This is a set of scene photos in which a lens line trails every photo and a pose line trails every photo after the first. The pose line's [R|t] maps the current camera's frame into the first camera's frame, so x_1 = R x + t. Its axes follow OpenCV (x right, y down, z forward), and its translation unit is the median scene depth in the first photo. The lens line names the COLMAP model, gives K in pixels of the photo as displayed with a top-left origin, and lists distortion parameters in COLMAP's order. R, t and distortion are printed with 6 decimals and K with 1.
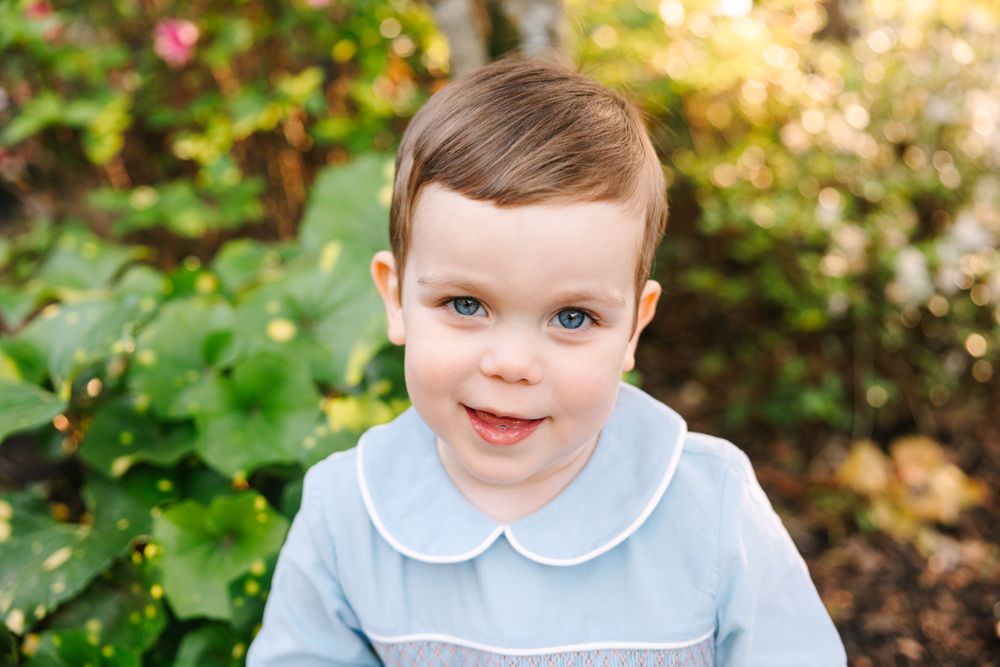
lens RADIAL K [[1342.4, 0, 494.4], [0, 1342.4, 317.8], [0, 0, 1]] dist [0.020283, 0.000000]
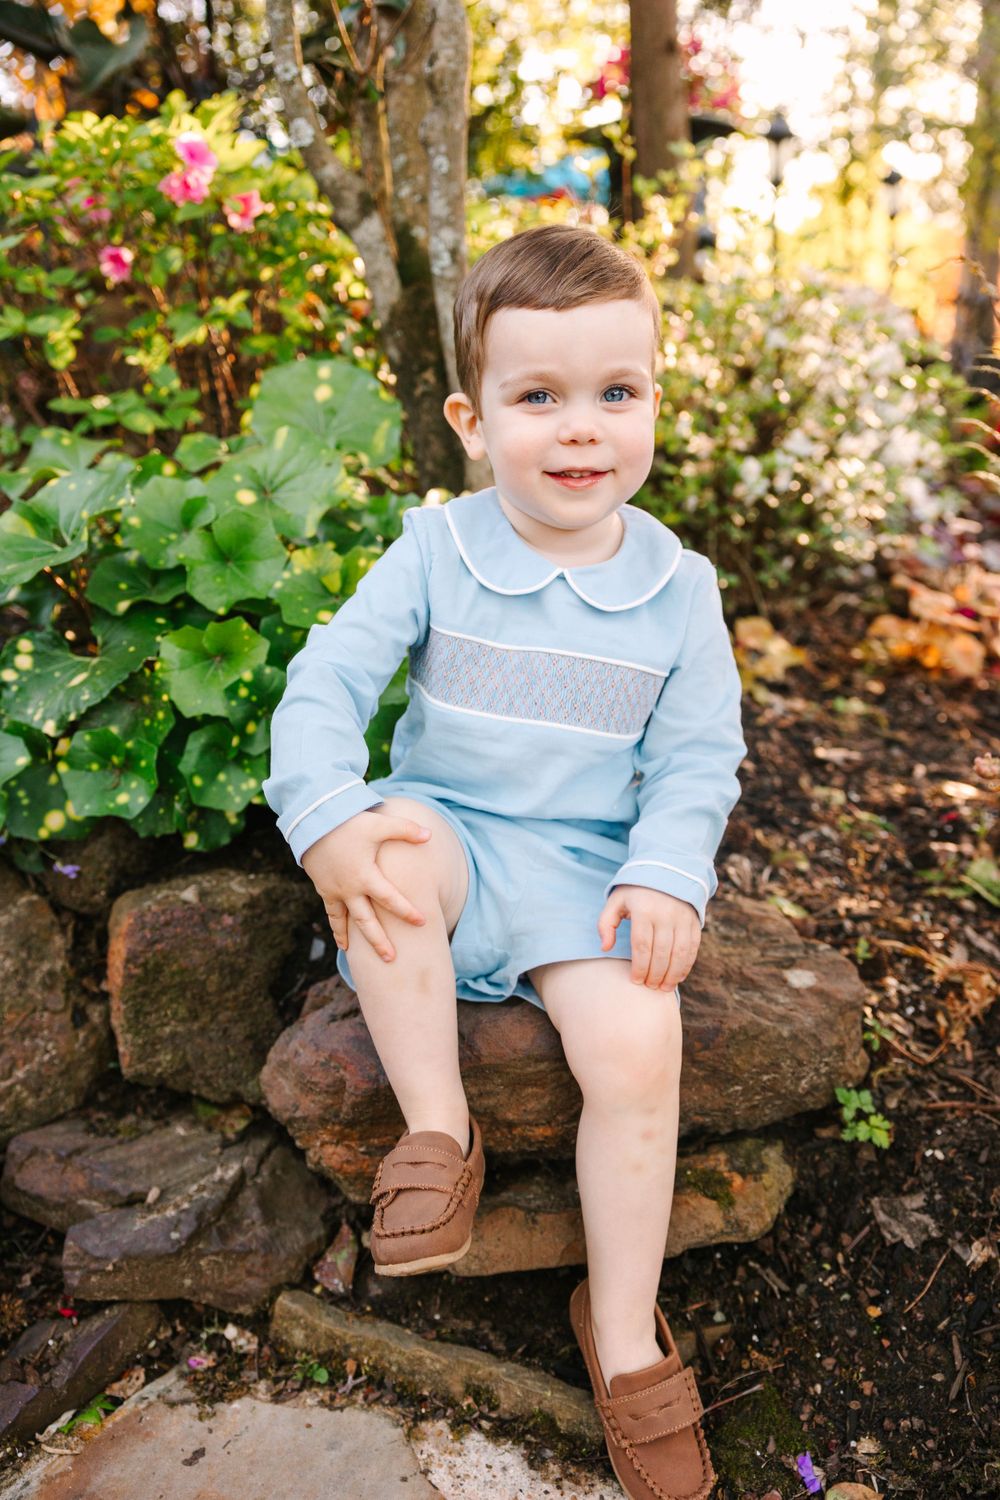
lens RADIAL K [[1287.6, 0, 494.5], [0, 1287.6, 764.4], [0, 0, 1]] dist [-0.002754, 0.031661]
pose [[0.994322, -0.029165, 0.102335, -0.048920], [0.015179, 0.990747, 0.134870, 0.075042], [-0.105322, -0.132551, 0.985565, -0.161532]]
